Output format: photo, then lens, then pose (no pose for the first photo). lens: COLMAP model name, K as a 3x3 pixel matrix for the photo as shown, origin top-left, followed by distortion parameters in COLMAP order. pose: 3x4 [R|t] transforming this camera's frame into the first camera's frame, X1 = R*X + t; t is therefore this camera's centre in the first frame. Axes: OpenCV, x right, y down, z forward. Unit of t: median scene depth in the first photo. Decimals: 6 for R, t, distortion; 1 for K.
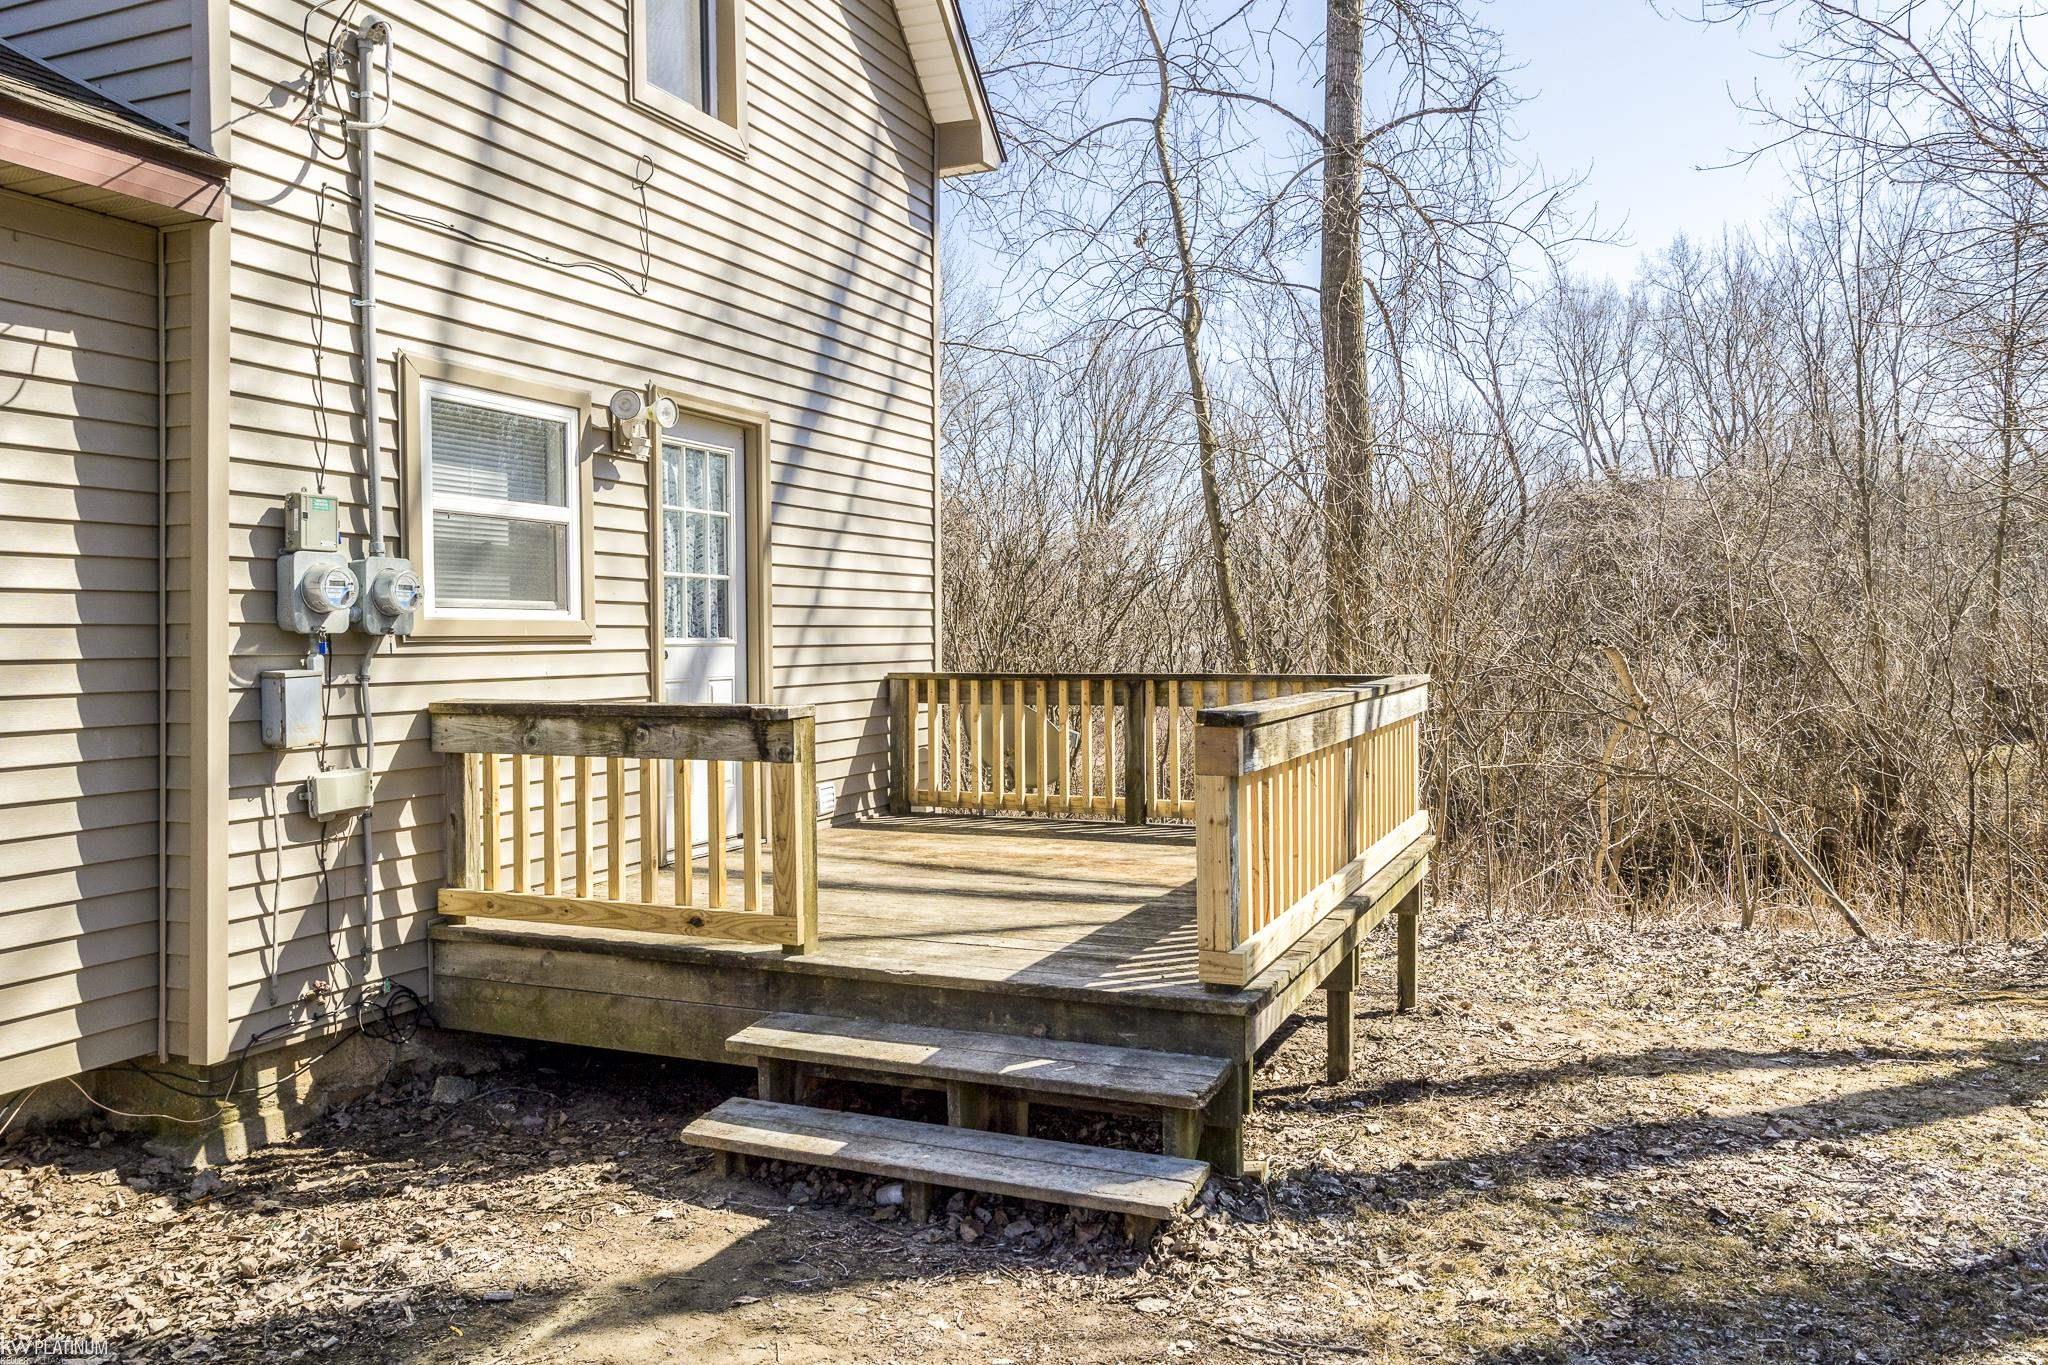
lens RADIAL K [[1515.2, 0, 1024.0], [0, 1515.2, 682.5], [0, 0, 1]] dist [-0.004816, -0.001297]
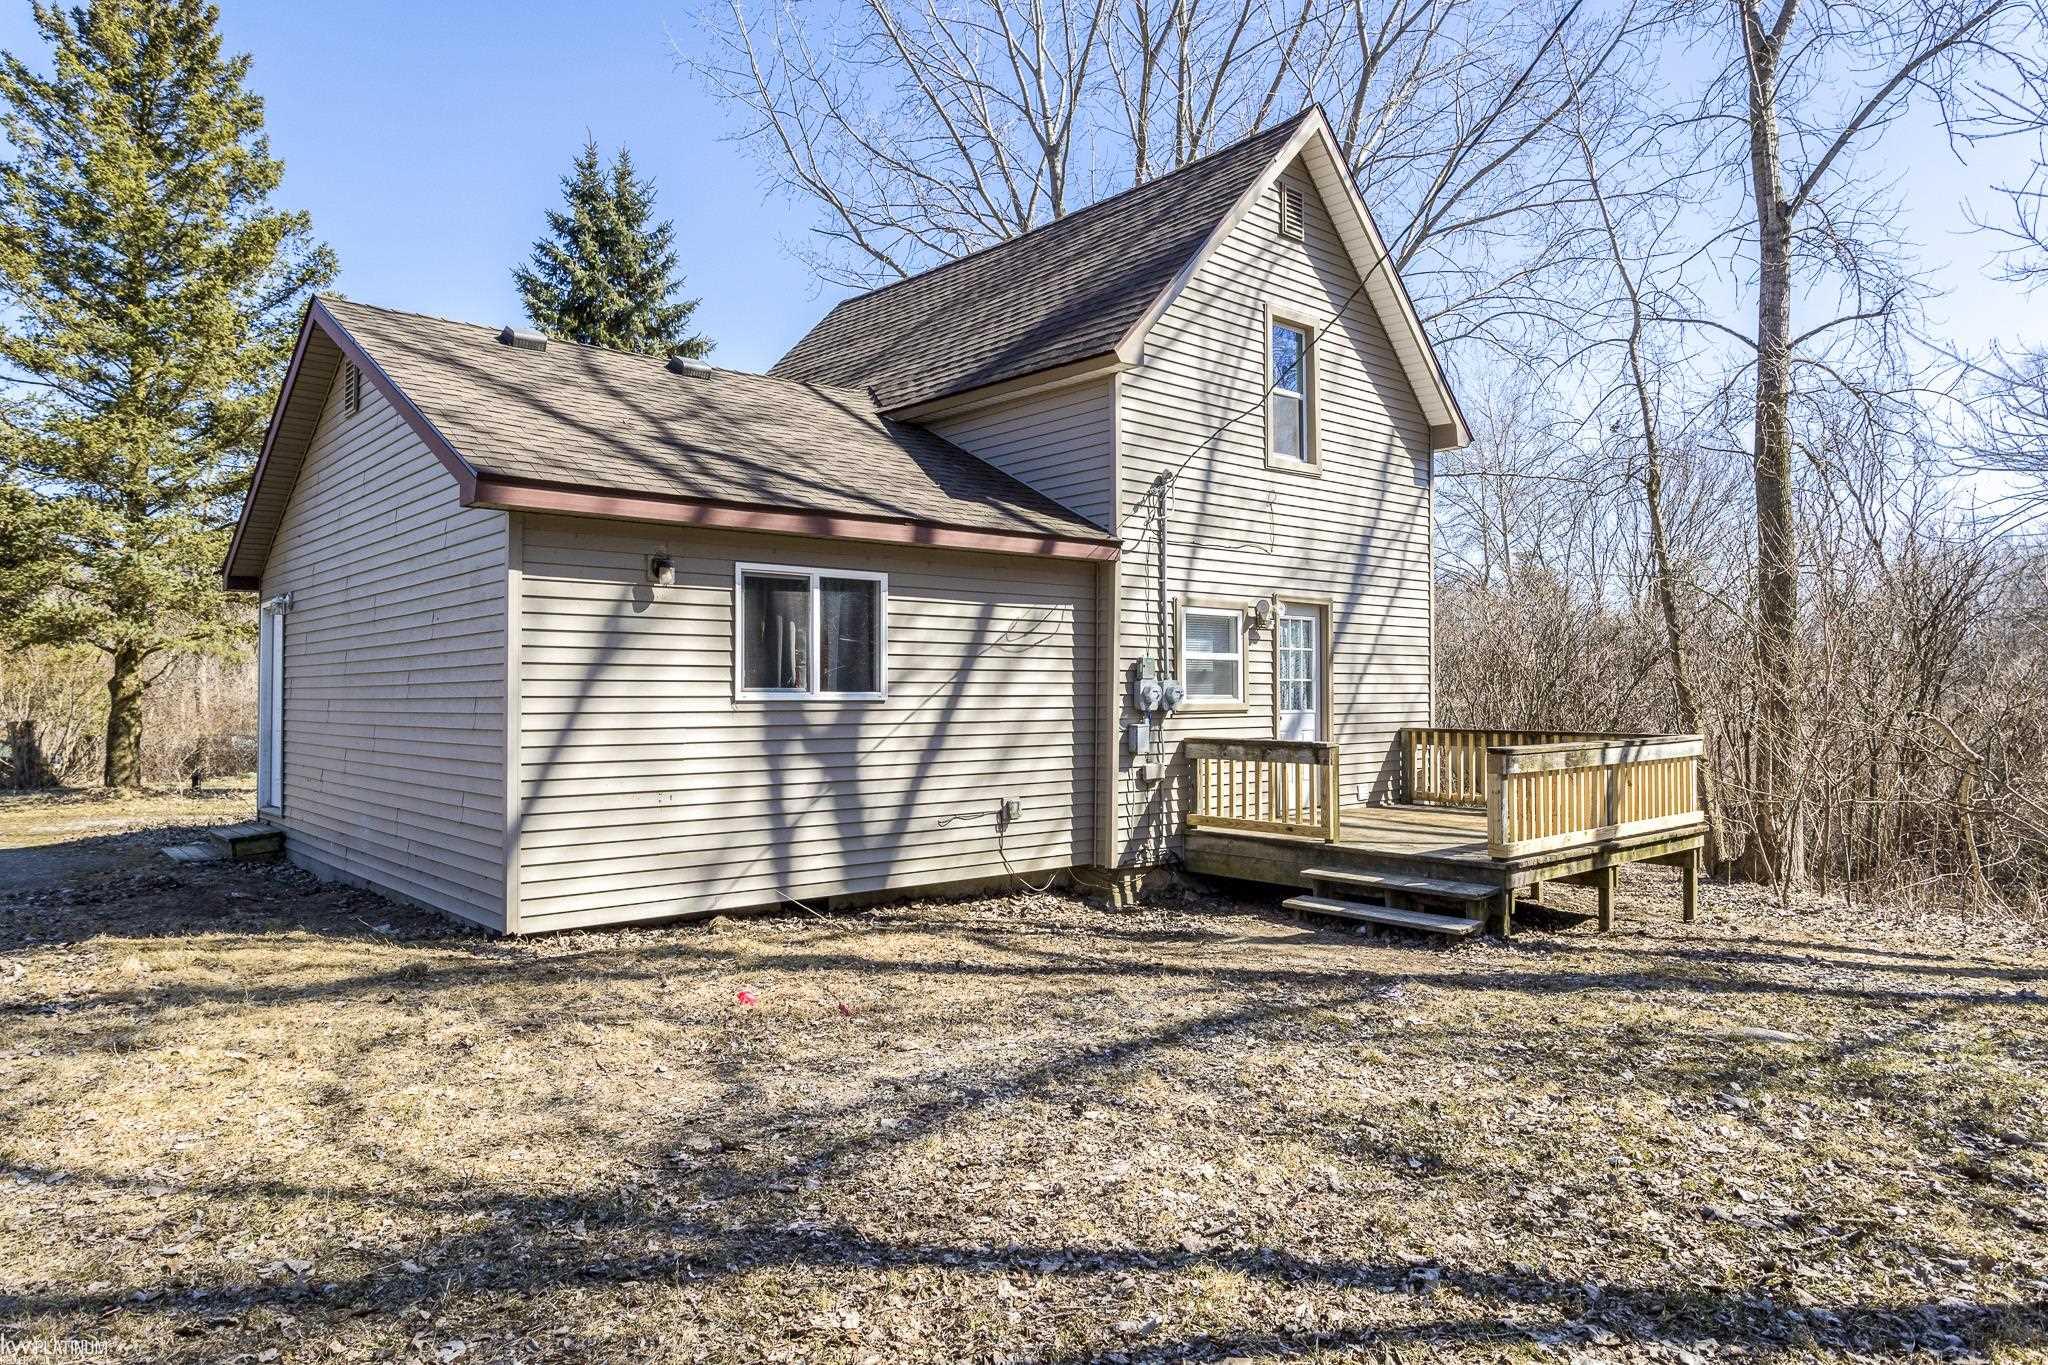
lens RADIAL K [[1255.8, 0, 1020.1], [0, 1255.8, 649.8], [0, 0, 1]] dist [0.001054, 0.000772]
pose [[0.903095, -0.007430, -0.429376, 0.244260], [-0.019047, 0.998173, -0.057333, -0.007409], [0.429018, 0.059955, 0.901304, -0.962347]]
